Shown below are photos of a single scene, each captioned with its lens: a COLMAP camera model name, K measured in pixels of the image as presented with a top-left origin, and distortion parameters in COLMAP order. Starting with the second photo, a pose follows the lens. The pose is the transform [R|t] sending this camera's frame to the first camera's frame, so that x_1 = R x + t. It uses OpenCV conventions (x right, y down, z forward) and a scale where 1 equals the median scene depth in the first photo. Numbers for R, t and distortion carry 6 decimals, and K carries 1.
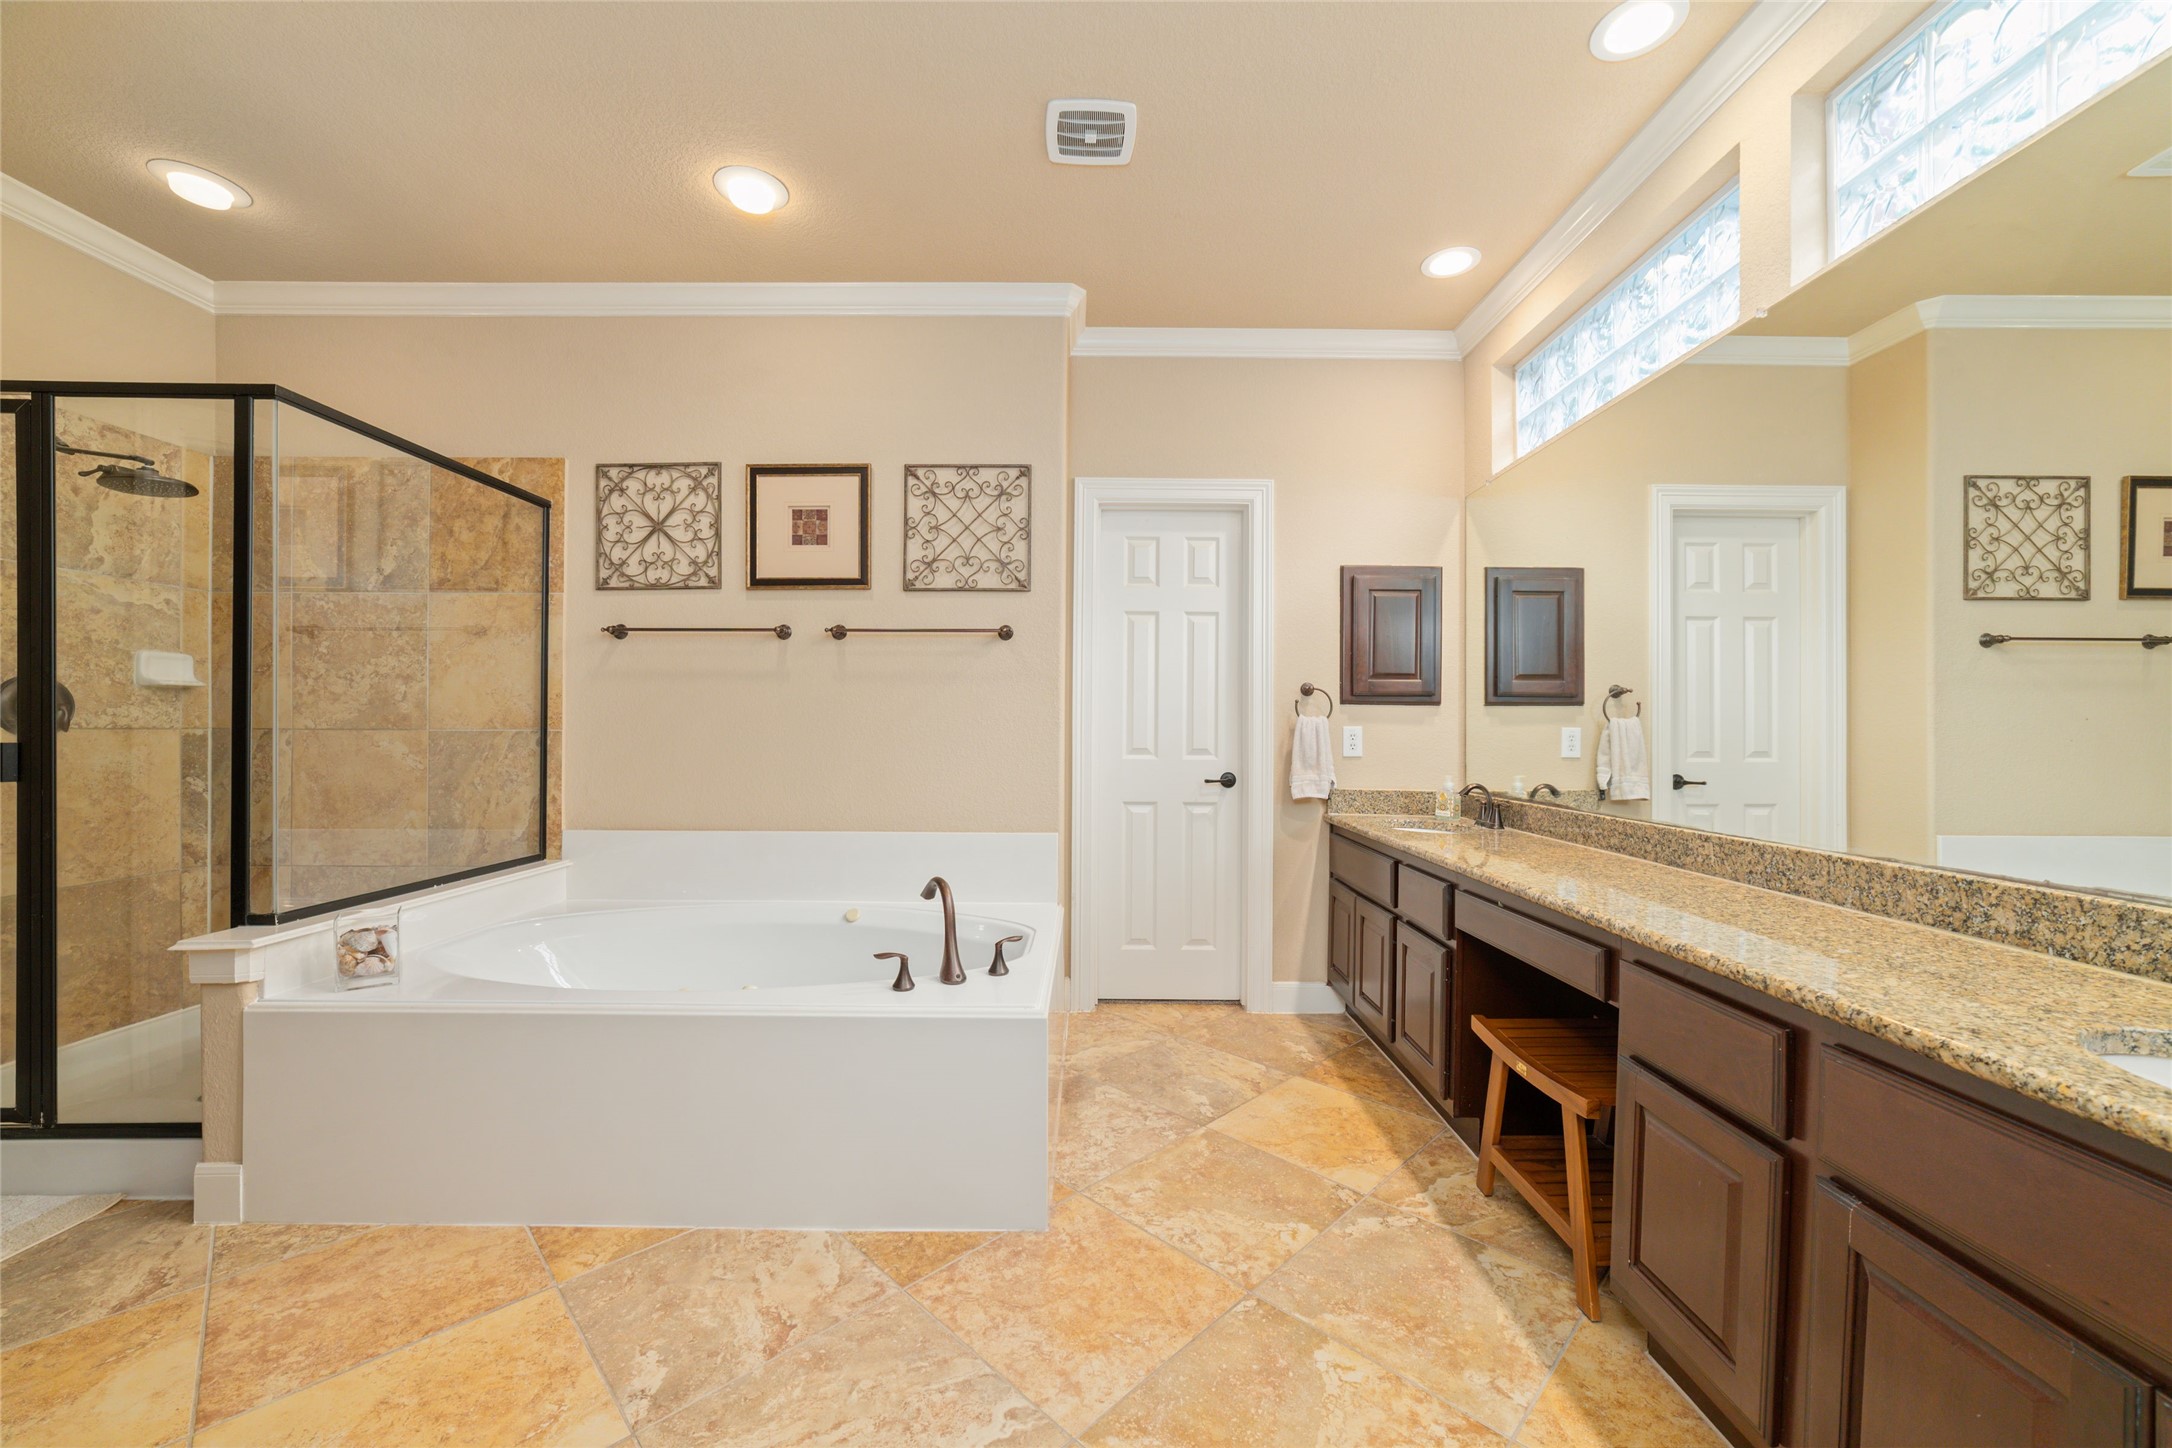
lens RADIAL K [[833.9, 0, 1099.8], [0, 833.9, 723.6], [0, 0, 1]] dist [-0.019409, 0.005575]
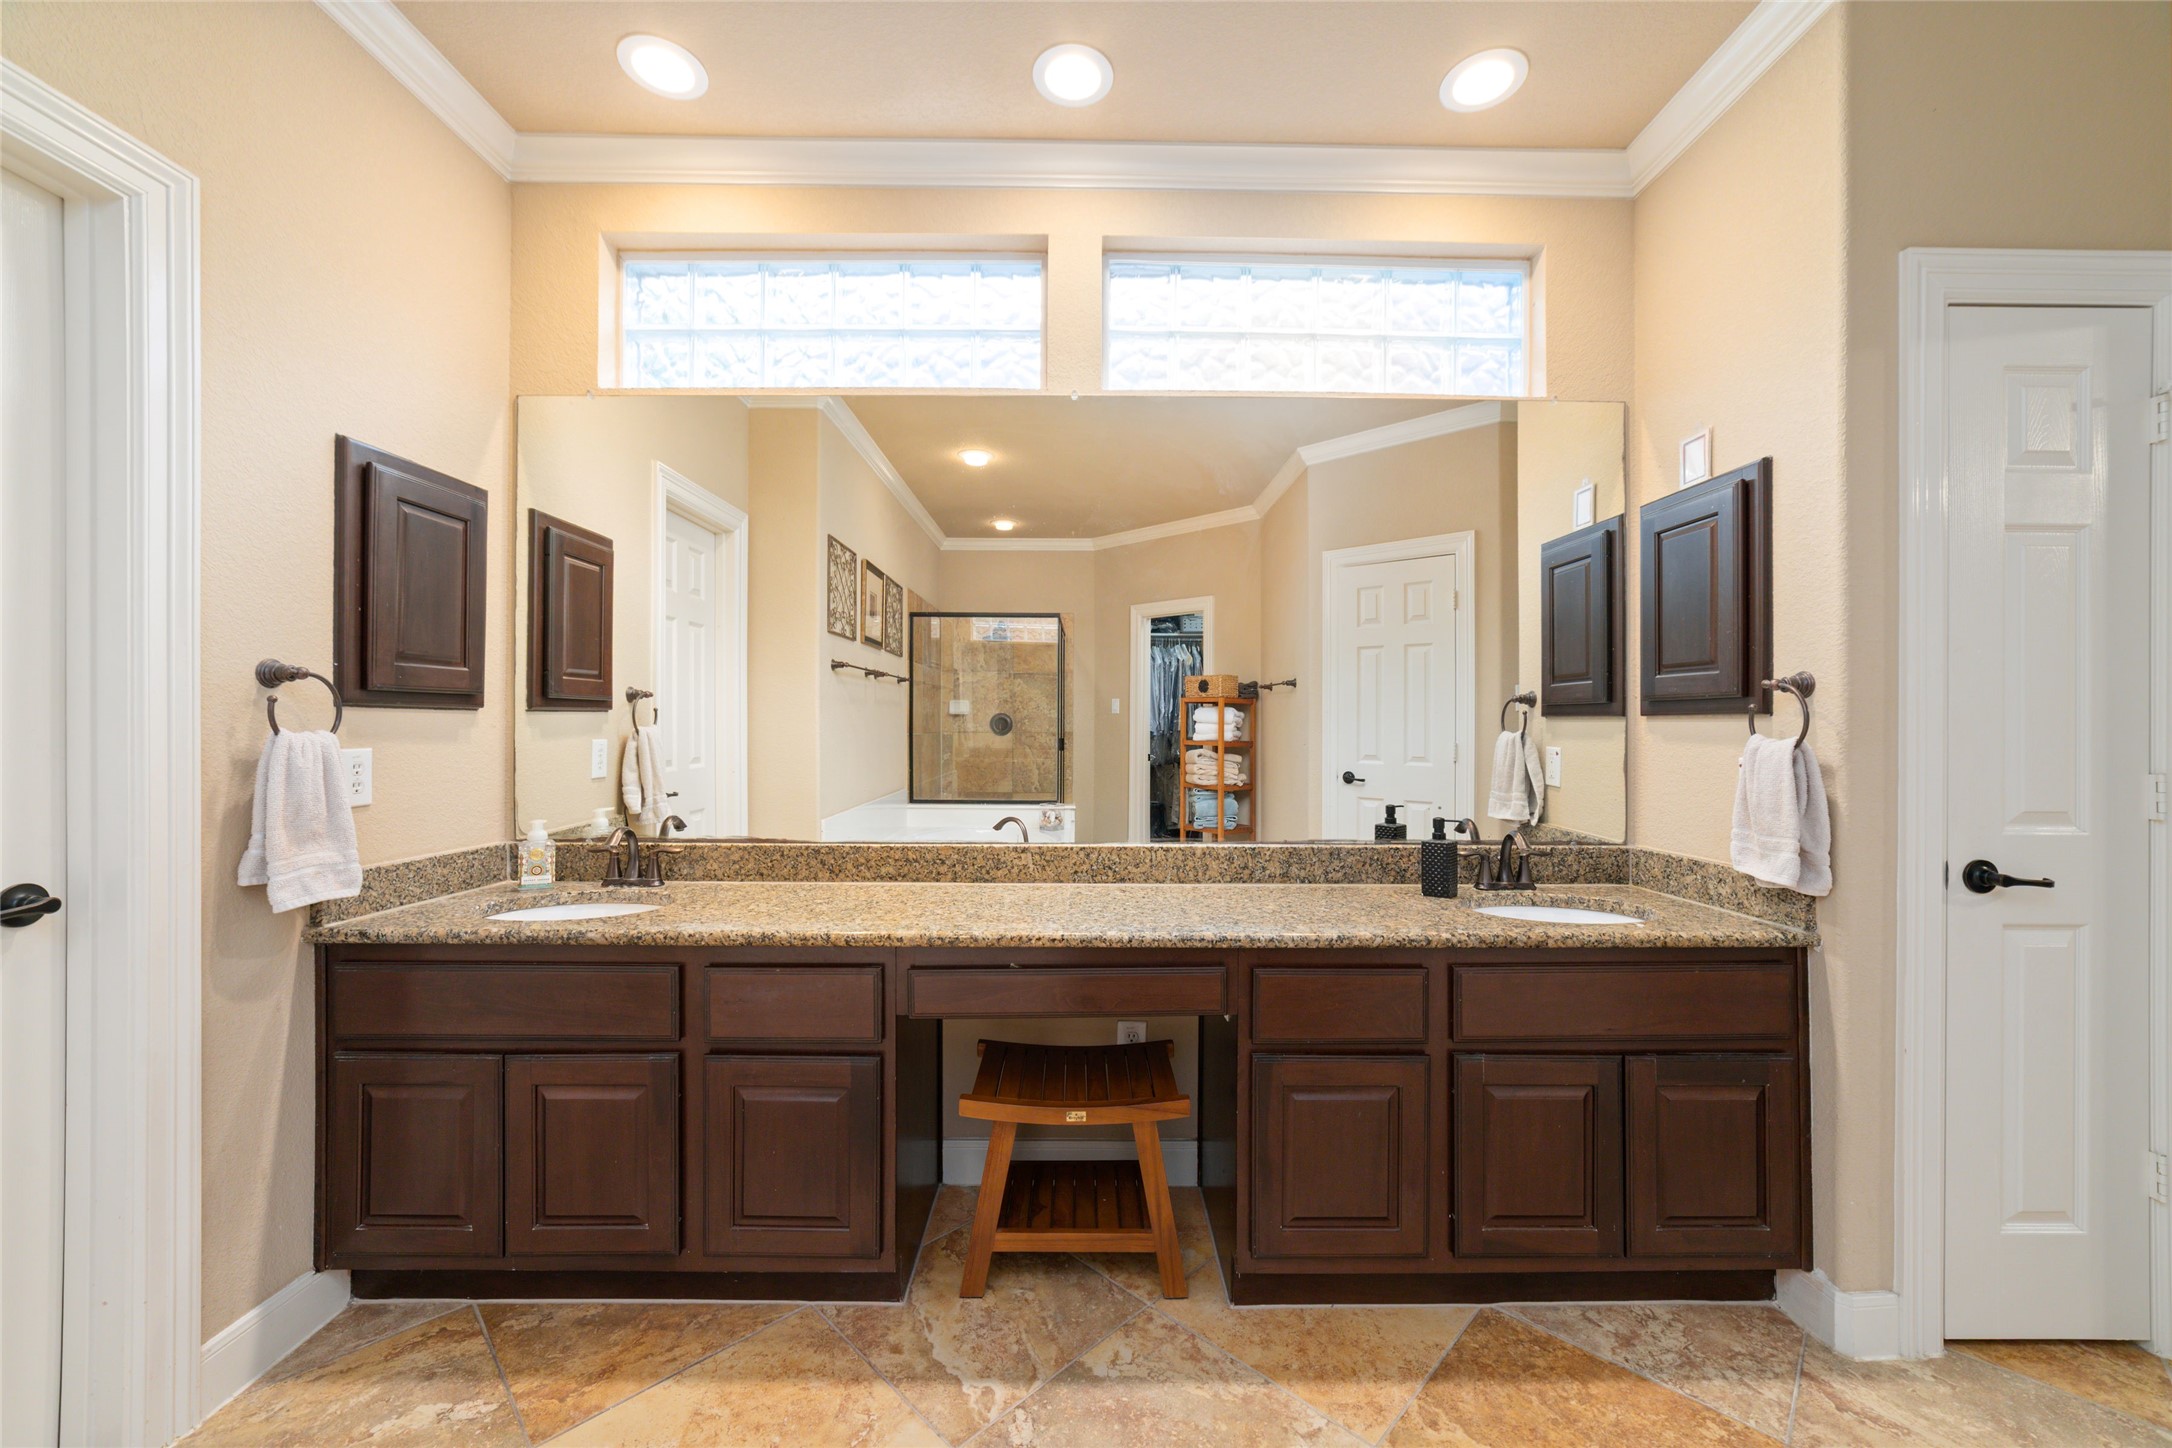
lens RADIAL K [[833.9, 0, 1081.6], [0, 833.9, 717.1], [0, 0, 1]] dist [-0.019409, 0.005575]
pose [[0.000701, -0.000904, 0.999999, -0.261161], [-0.012026, 0.999927, 0.000912, -0.027406], [-0.999927, -0.012026, 0.000690, 0.662044]]
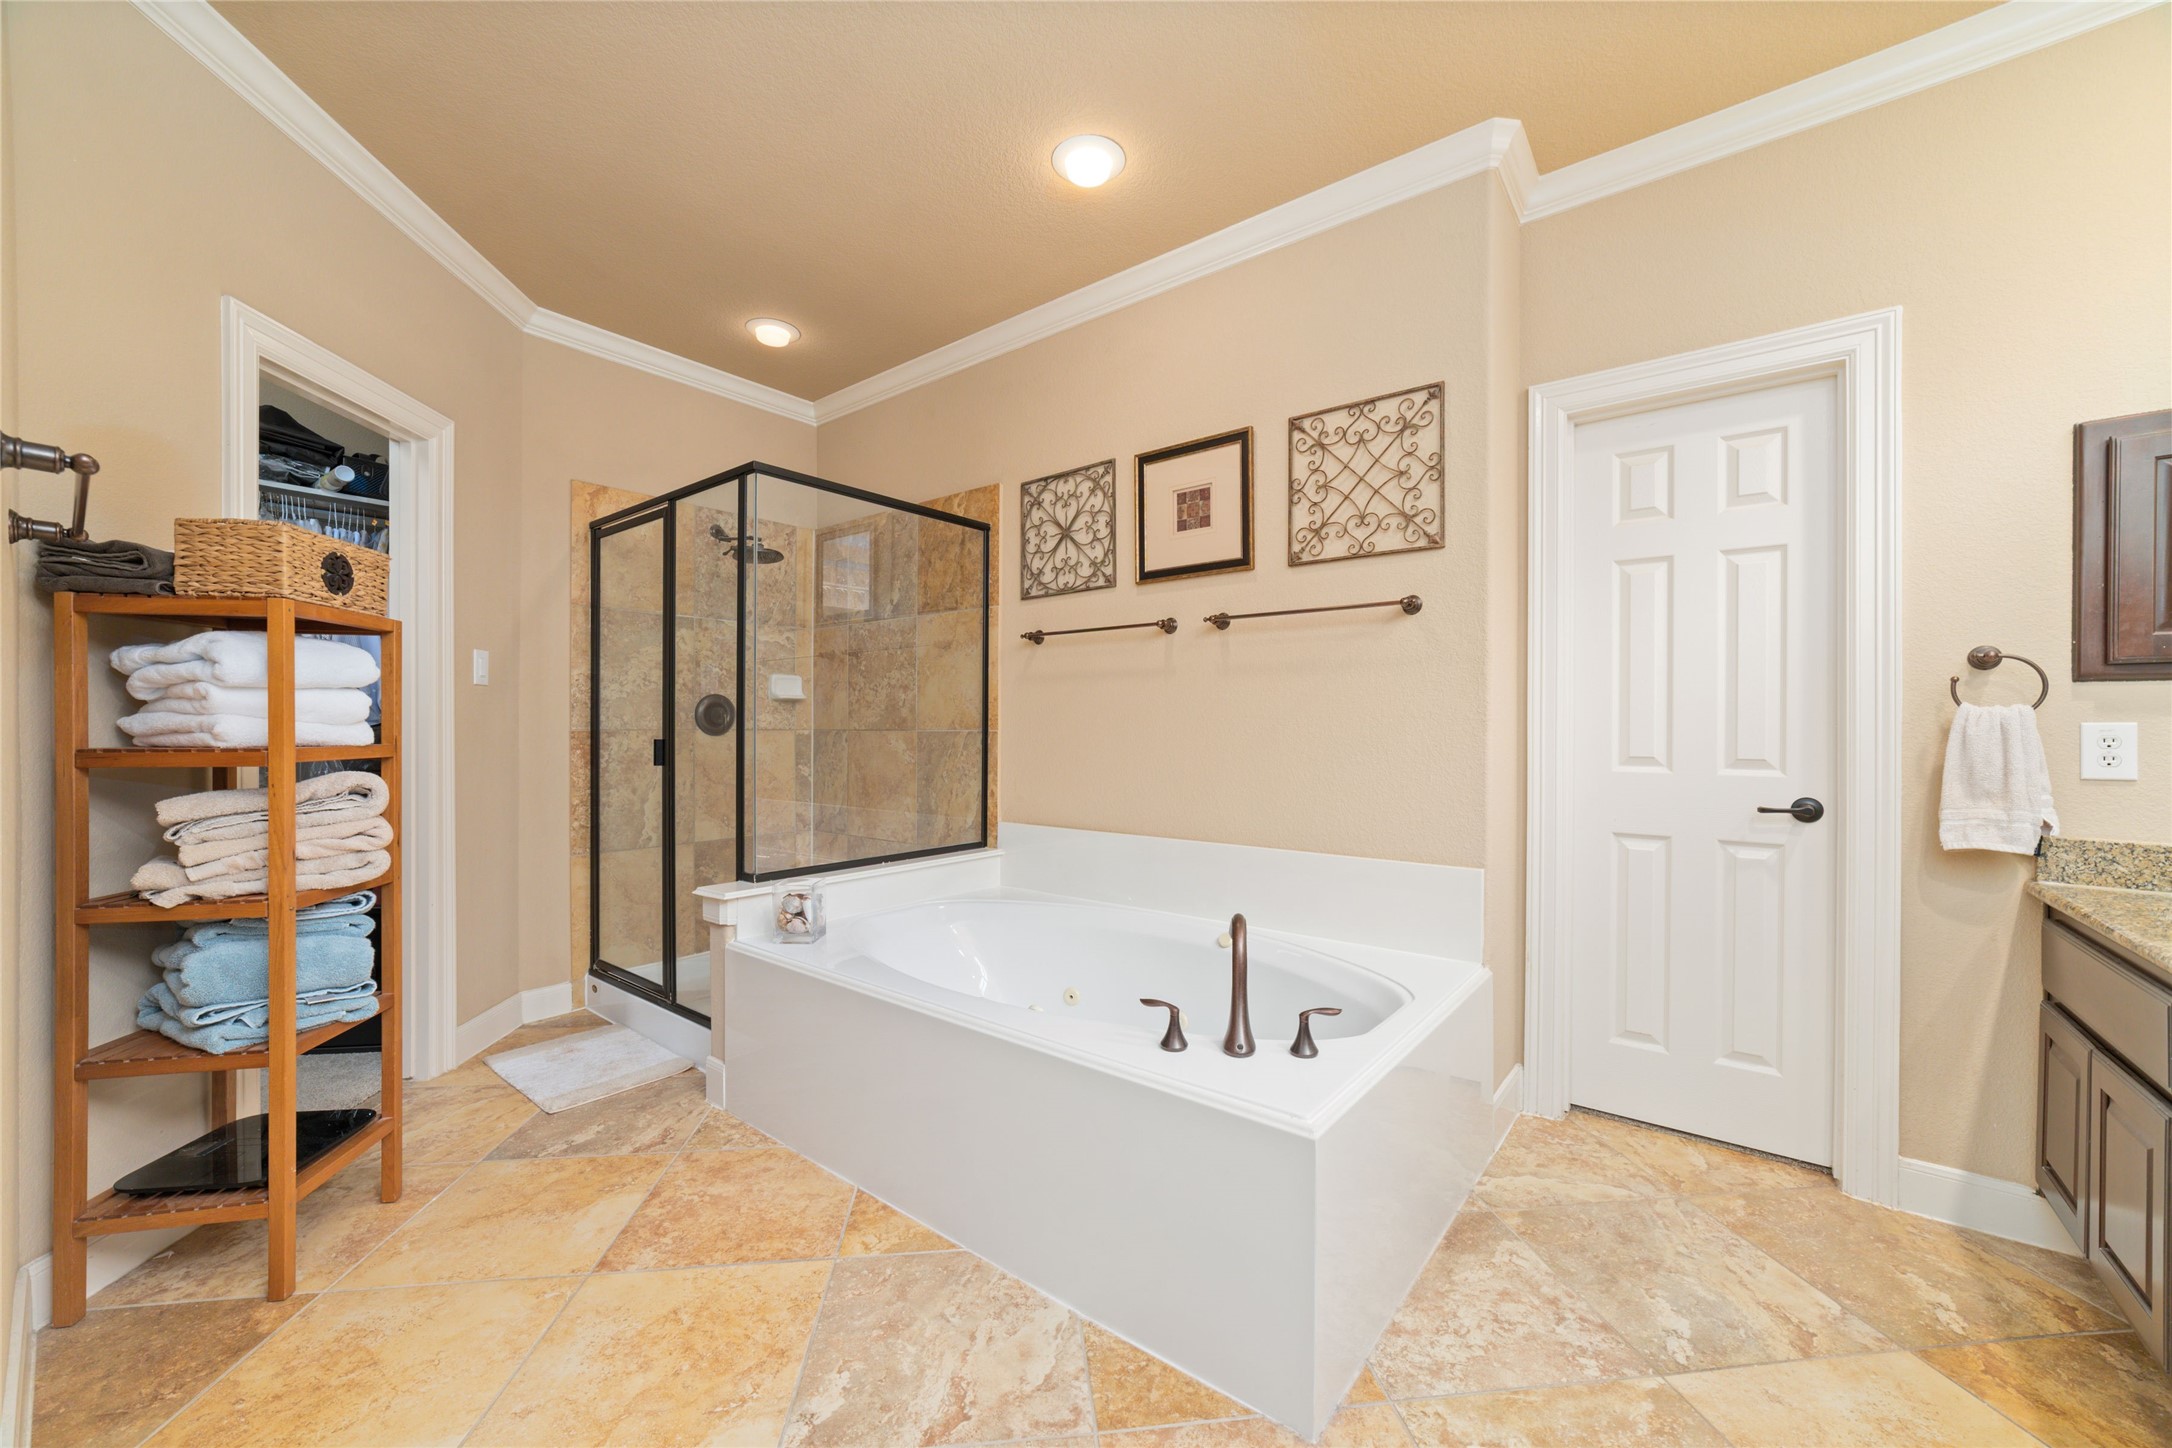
lens RADIAL K [[833.9, 0, 1096.9], [0, 833.9, 726.5], [0, 0, 1]] dist [-0.019409, 0.005575]
pose [[0.779602, -0.003304, -0.626266, 0.156156], [0.005364, 0.999985, 0.001403, 0.001678], [0.626252, -0.004453, 0.779608, 0.229592]]
